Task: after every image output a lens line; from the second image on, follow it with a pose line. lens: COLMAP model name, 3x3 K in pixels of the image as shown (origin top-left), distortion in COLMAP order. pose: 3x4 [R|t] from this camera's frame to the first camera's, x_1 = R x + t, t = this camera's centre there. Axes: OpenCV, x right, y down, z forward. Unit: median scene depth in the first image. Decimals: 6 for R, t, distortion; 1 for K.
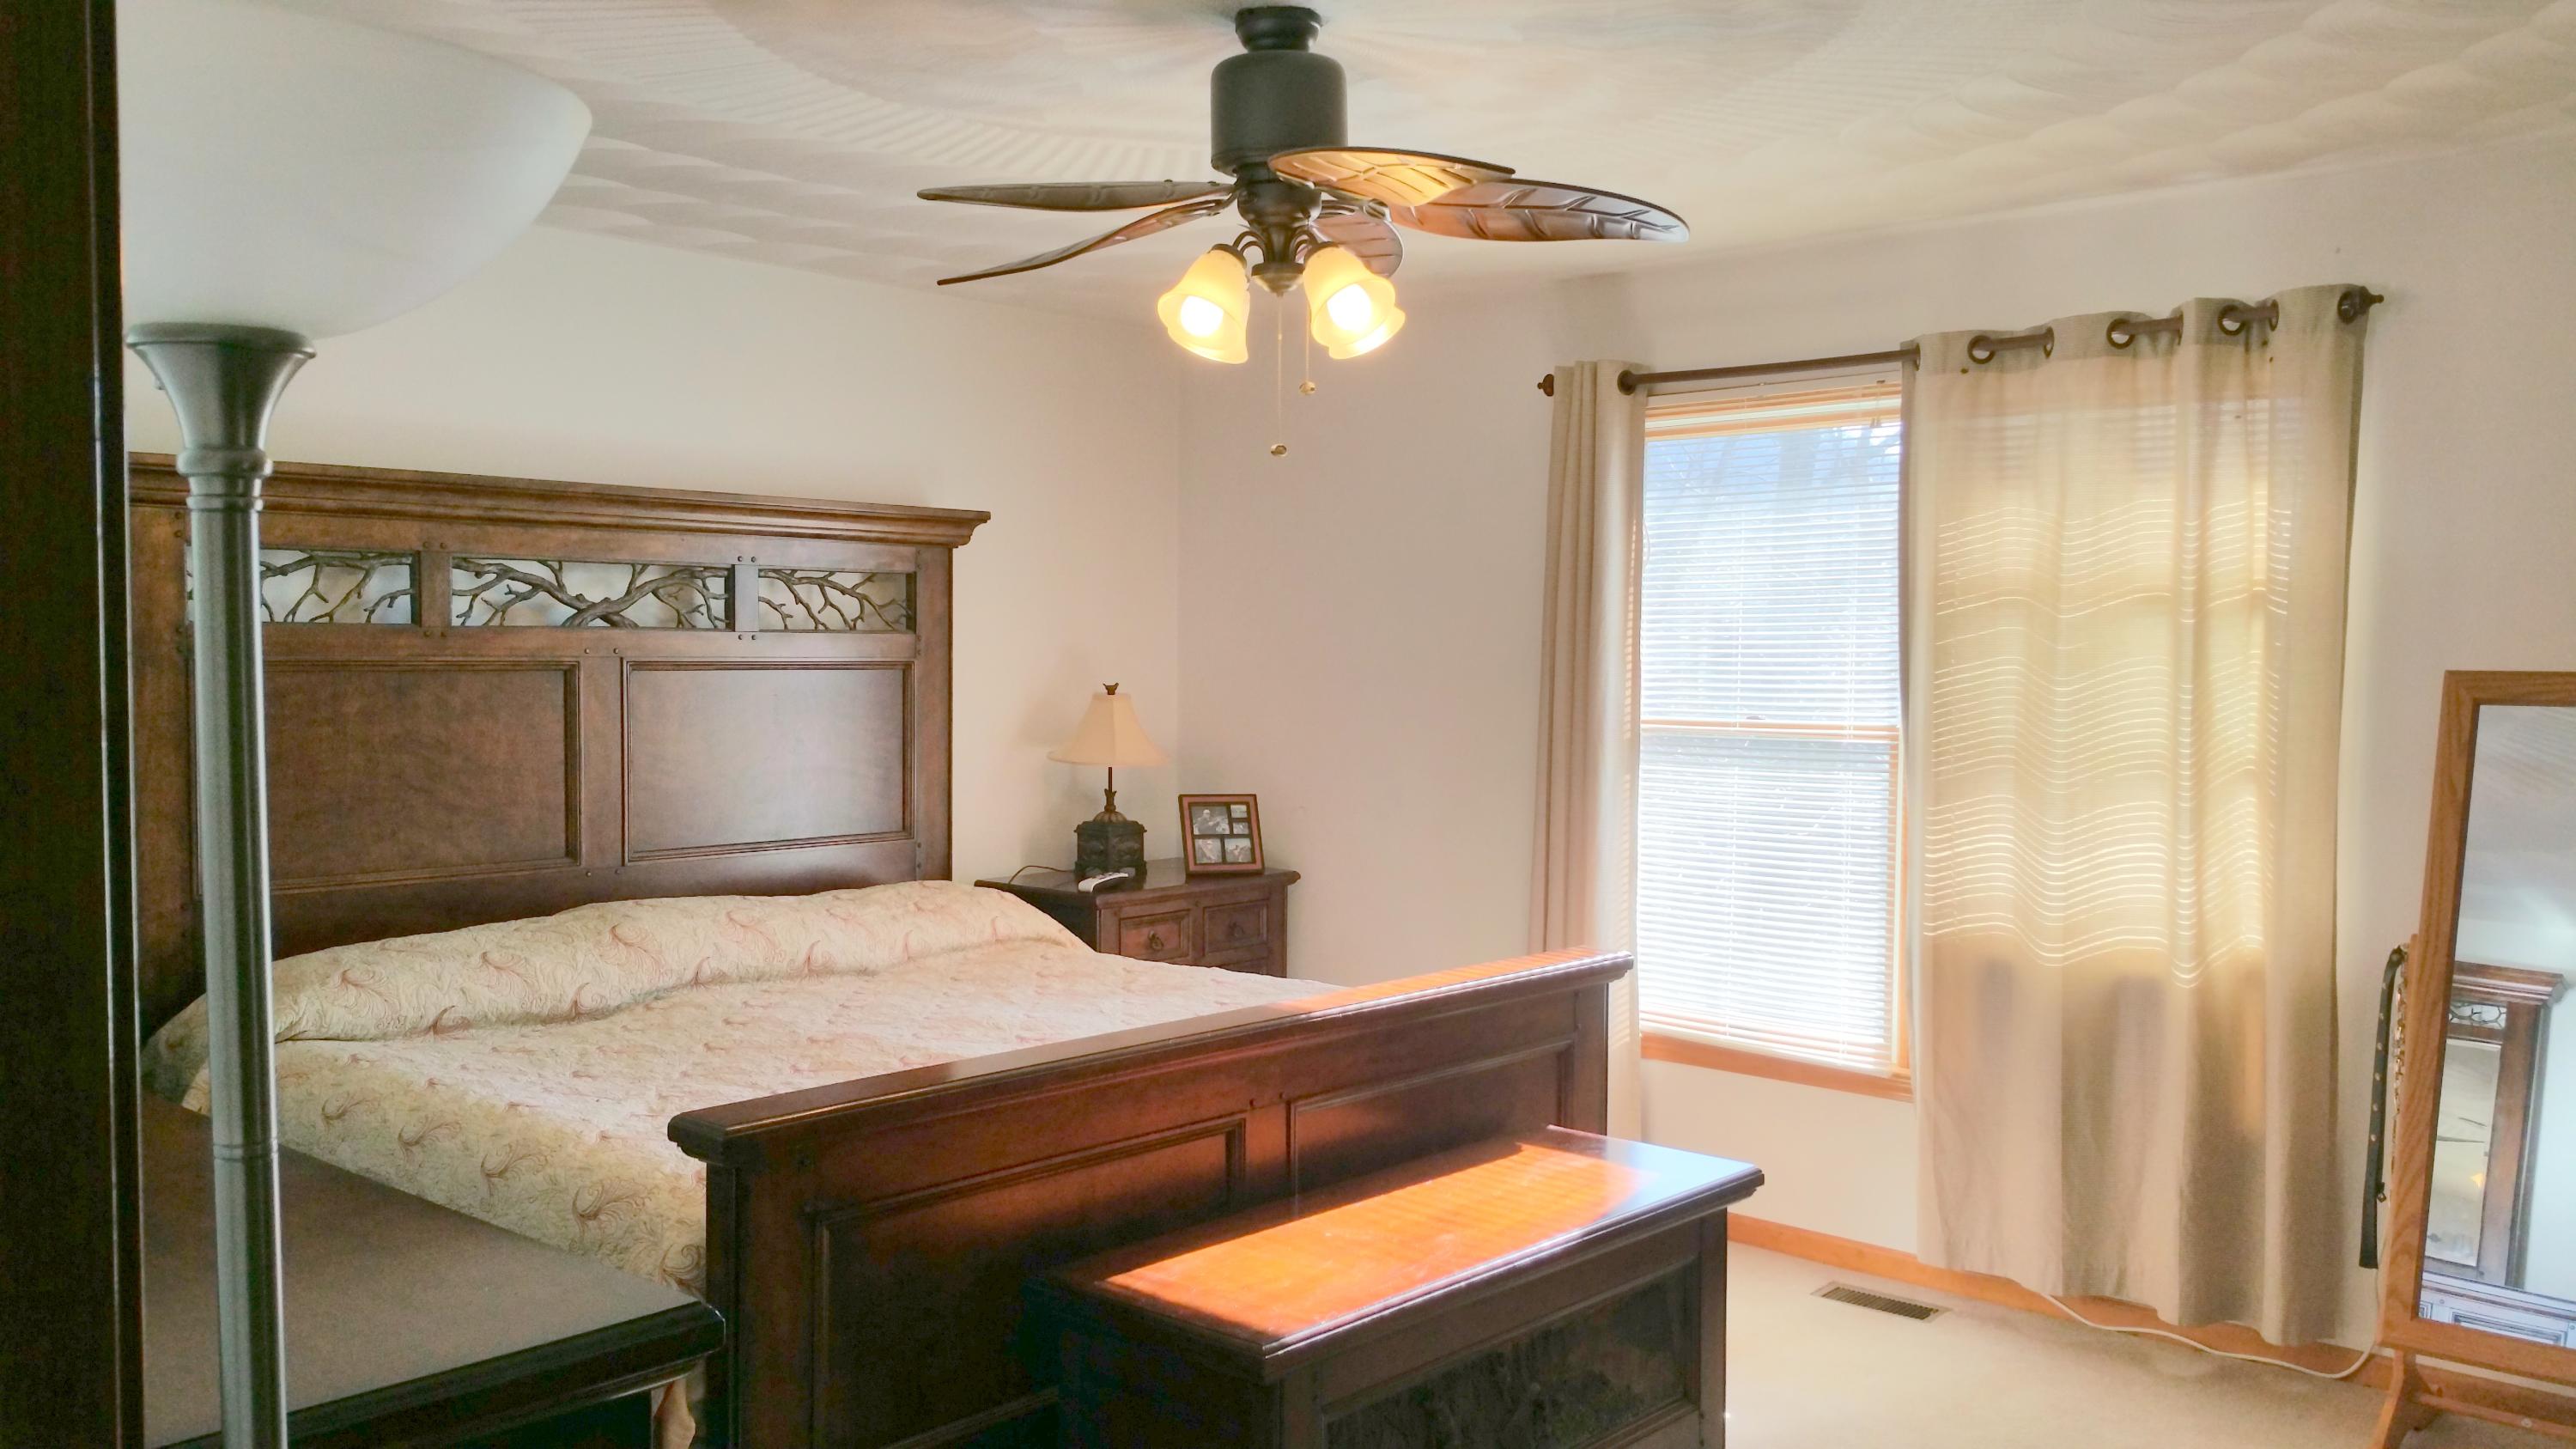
lens RADIAL K [[2070.7, 0, 1282.0], [0, 2070.7, 739.1], [0, 0, 1]] dist [0.109348, -0.217504]
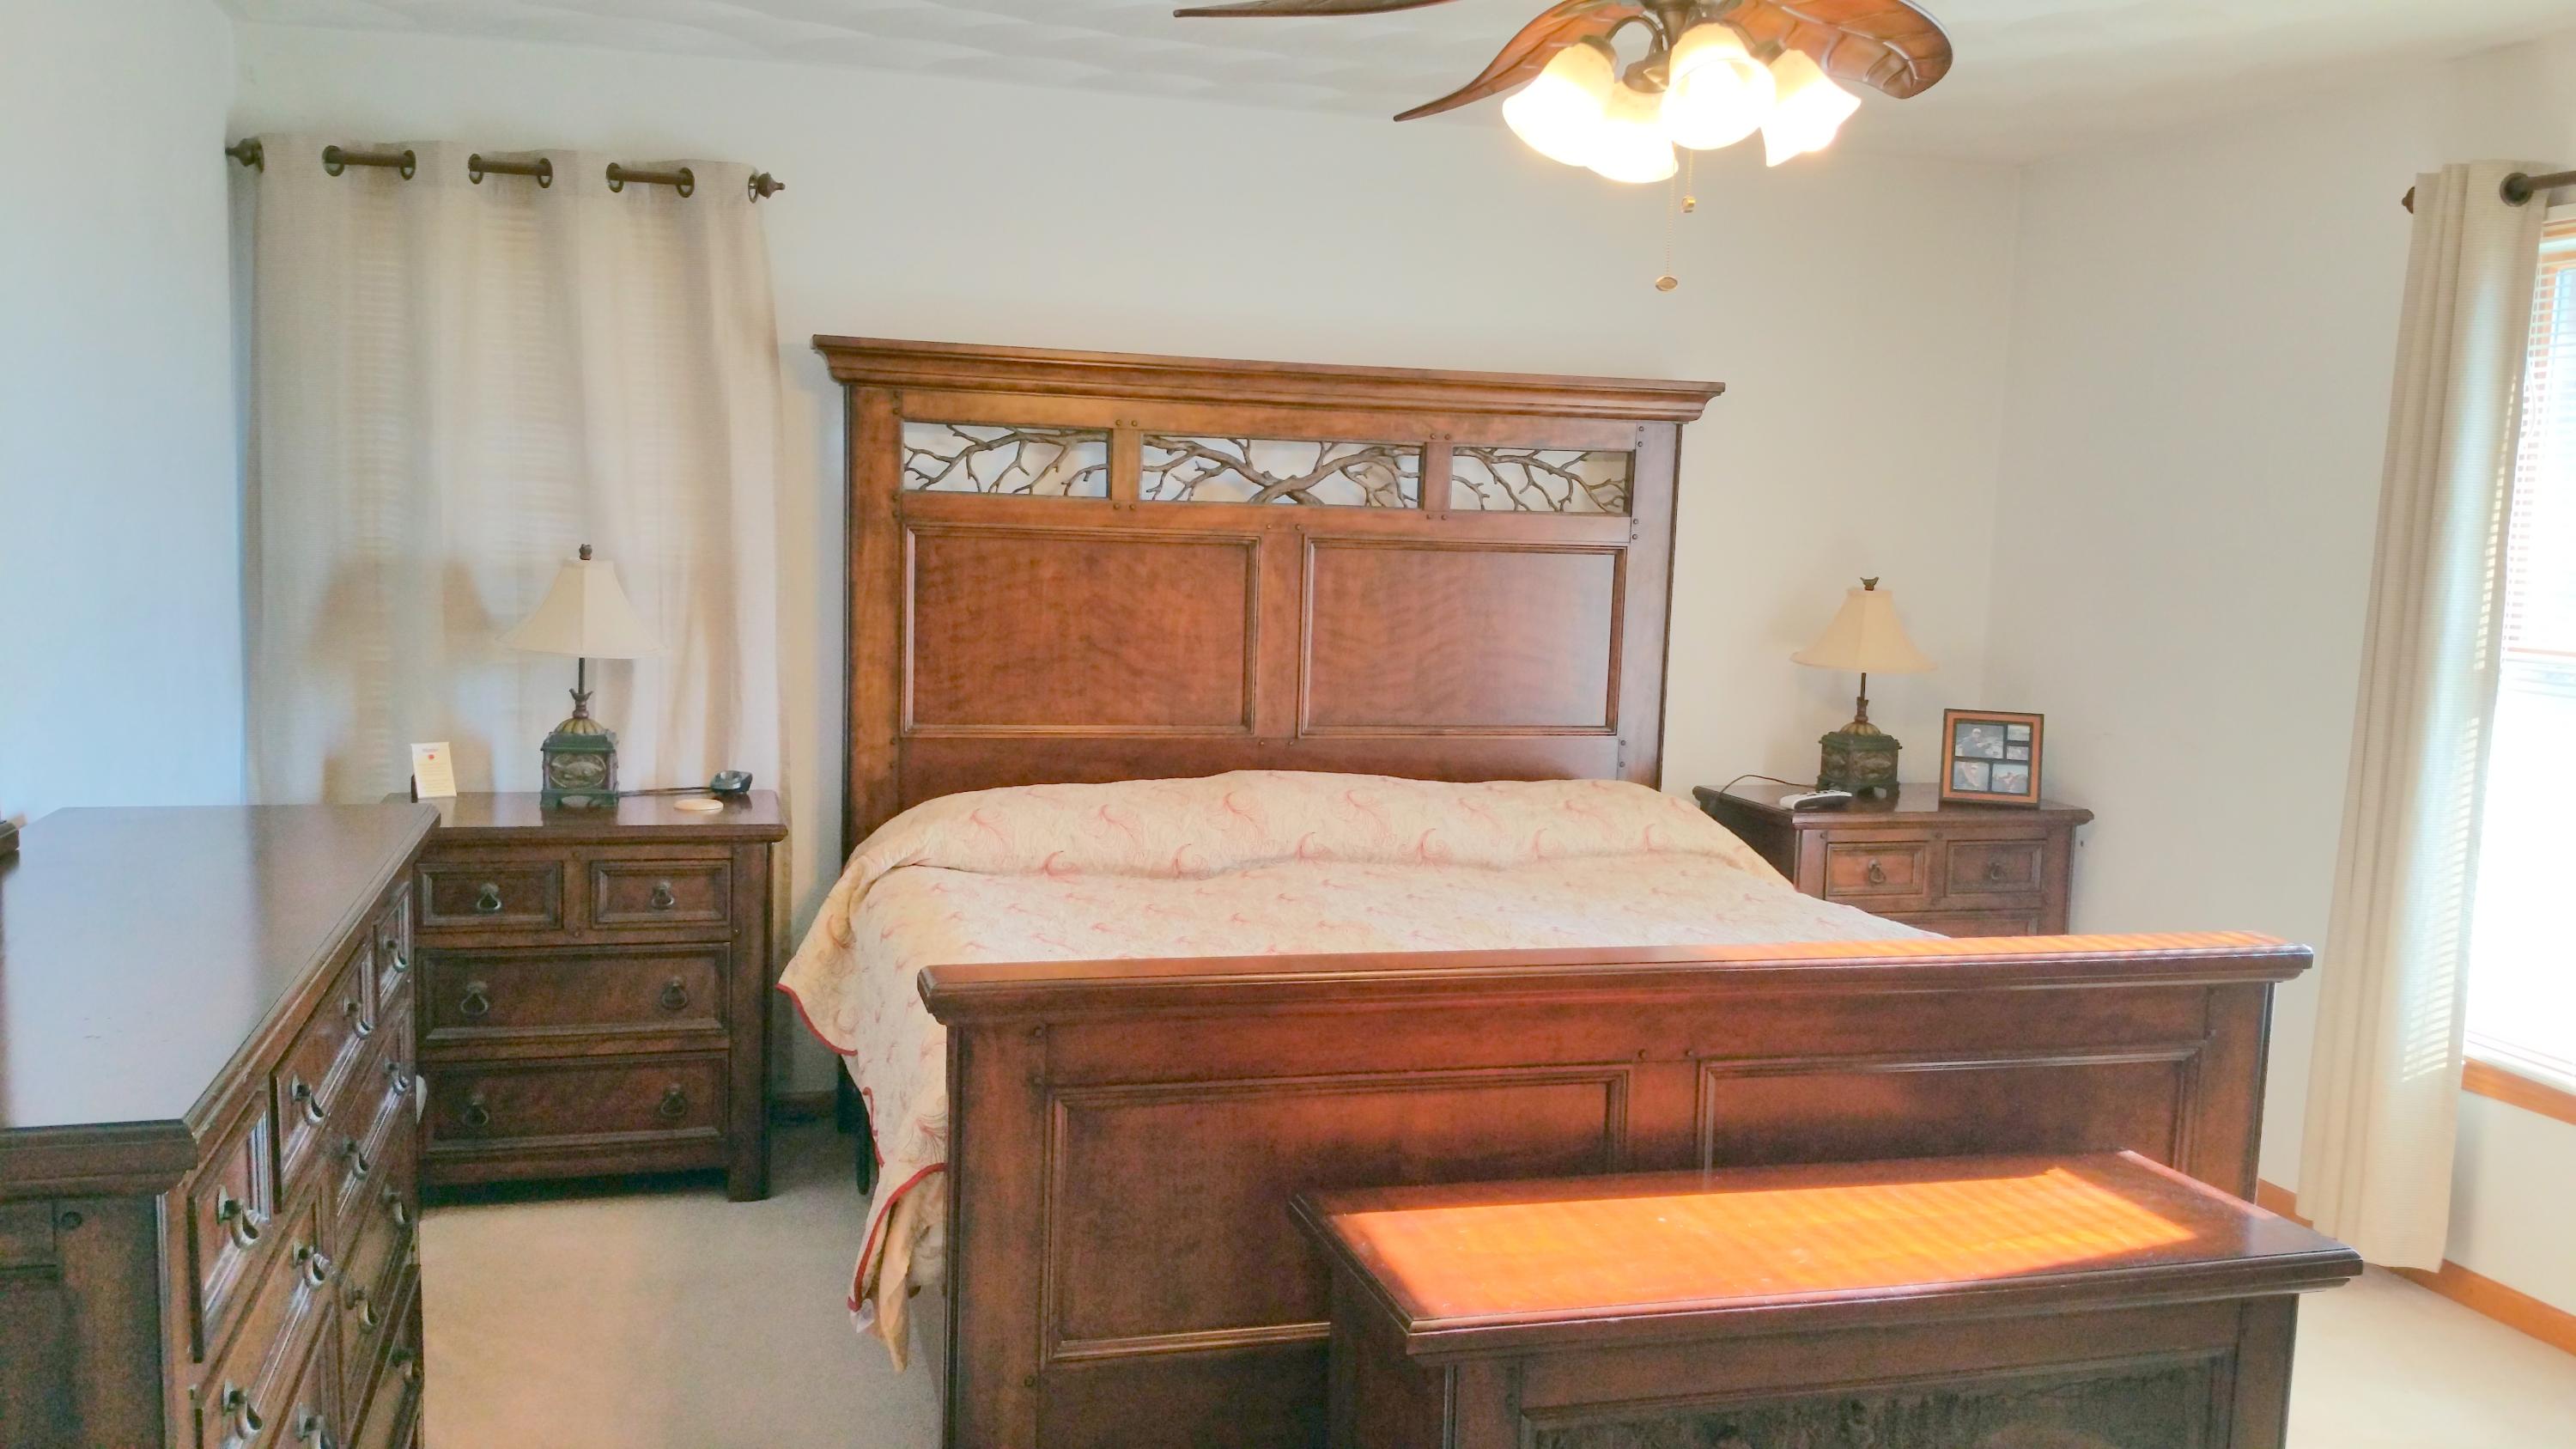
lens RADIAL K [[2070.7, 0, 1282.0], [0, 2070.7, 739.1], [0, 0, 1]] dist [0.109348, -0.217504]
pose [[0.838782, 0.074050, -0.539408, 0.229319], [-0.048292, 0.996922, 0.061764, -0.001301], [0.542322, -0.025758, 0.839776, 0.141937]]
